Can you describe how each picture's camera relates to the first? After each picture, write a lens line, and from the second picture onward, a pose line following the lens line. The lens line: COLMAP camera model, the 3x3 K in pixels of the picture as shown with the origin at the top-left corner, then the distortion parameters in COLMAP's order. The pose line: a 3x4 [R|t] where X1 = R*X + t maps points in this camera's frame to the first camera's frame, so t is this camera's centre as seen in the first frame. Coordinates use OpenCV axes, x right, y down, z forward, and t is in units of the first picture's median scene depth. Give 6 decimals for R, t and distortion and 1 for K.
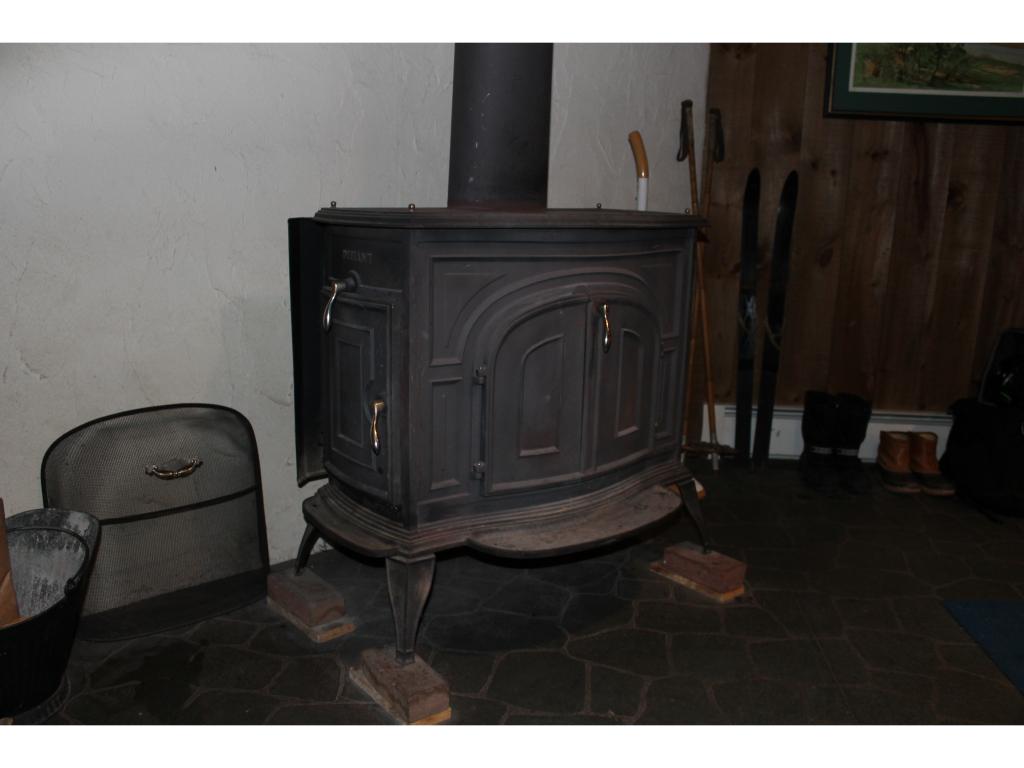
lens RADIAL K [[865.0, 0, 512.0], [0, 865.0, 384.0], [0, 0, 1]] dist [-0.167088, 0.146654]
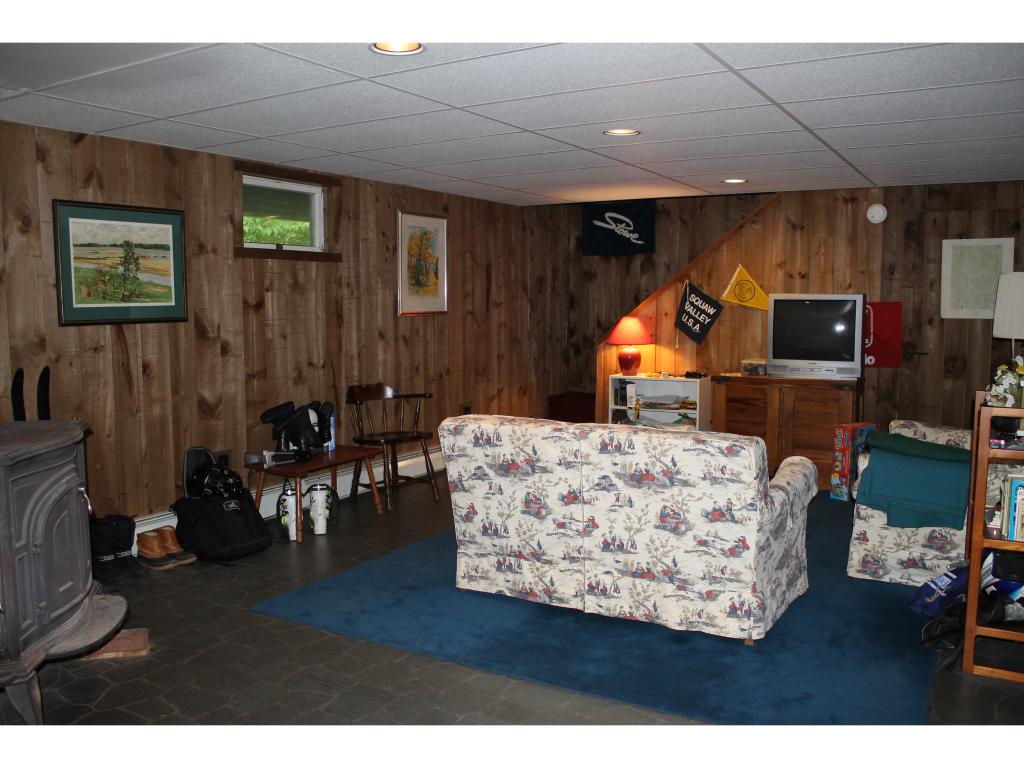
lens RADIAL K [[865.0, 0, 512.0], [0, 865.0, 384.0], [0, 0, 1]] dist [-0.167088, 0.146654]
pose [[0.451274, -0.114606, 0.884995, -0.537342], [0.225672, 0.974140, 0.011077, -0.068609], [-0.863379, 0.194720, 0.465468, -0.290448]]
